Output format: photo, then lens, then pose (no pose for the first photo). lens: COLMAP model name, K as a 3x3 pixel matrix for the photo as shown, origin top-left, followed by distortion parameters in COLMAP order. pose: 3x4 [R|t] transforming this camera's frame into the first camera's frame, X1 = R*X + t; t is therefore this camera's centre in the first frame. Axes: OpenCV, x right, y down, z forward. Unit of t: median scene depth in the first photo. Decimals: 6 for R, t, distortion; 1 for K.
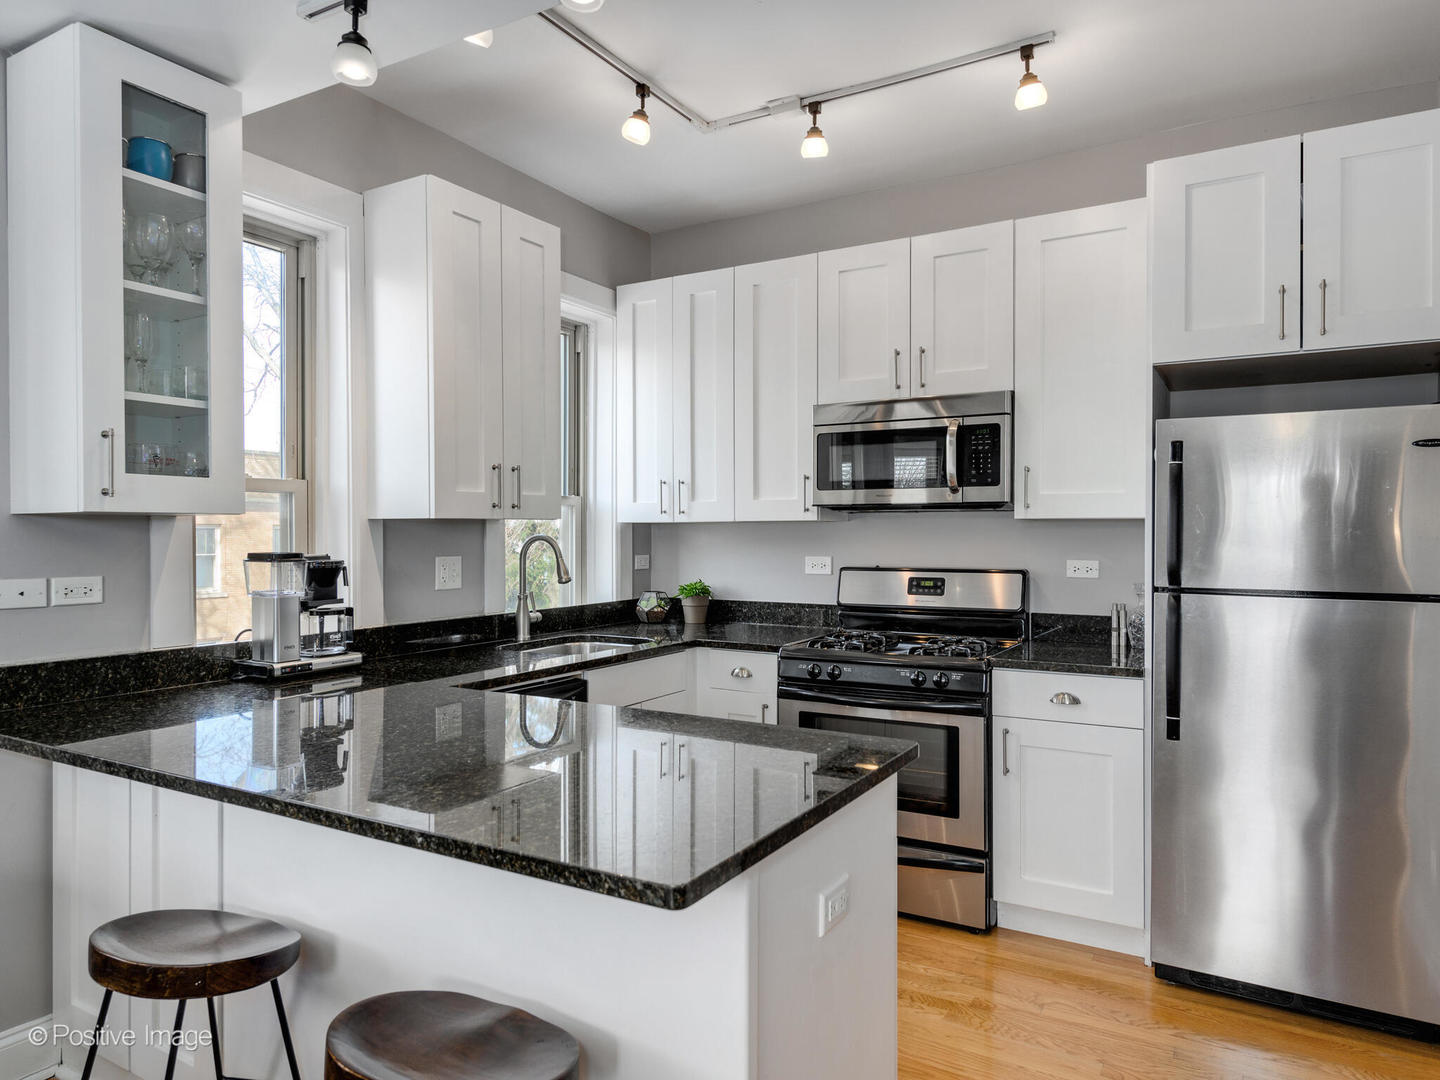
lens RADIAL K [[926.1, 0, 696.6], [0, 926.1, 541.9], [0, 0, 1]] dist [-0.006424, 0.000454]
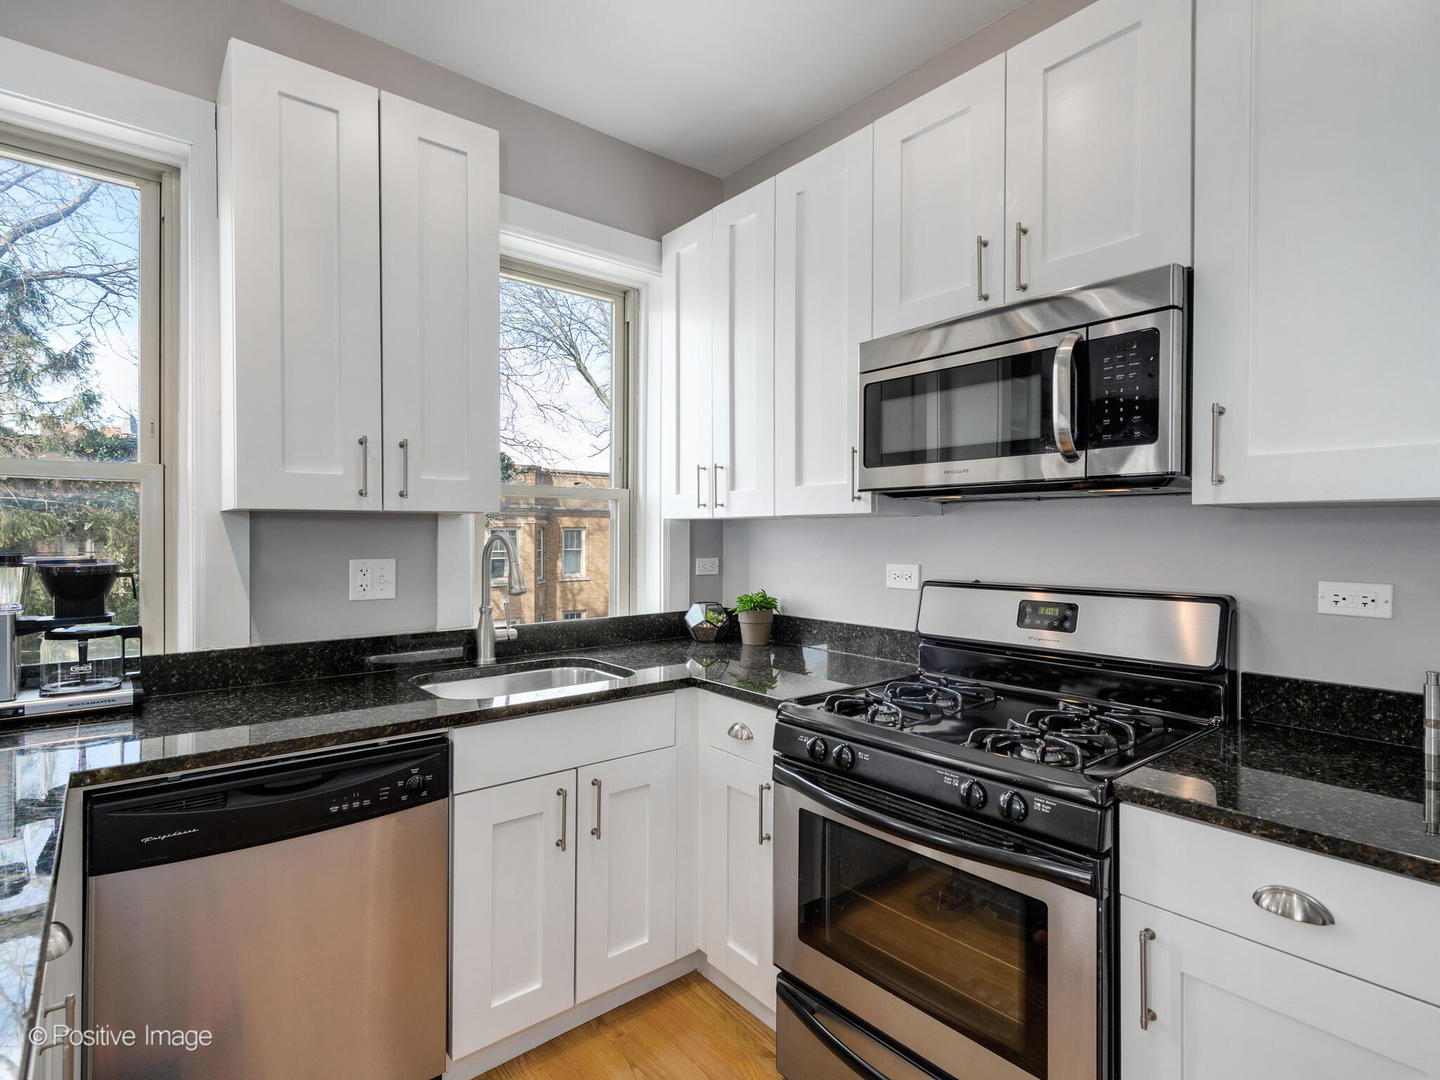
lens RADIAL K [[716.2, 0, 714.4], [0, 716.2, 536.0], [0, 0, 1]] dist [0.005553, -0.002300]
pose [[0.937981, 0.003433, -0.346670, 0.222493], [-0.006156, 0.999958, -0.006754, -0.002102], [0.346632, 0.008469, 0.937963, 0.501348]]
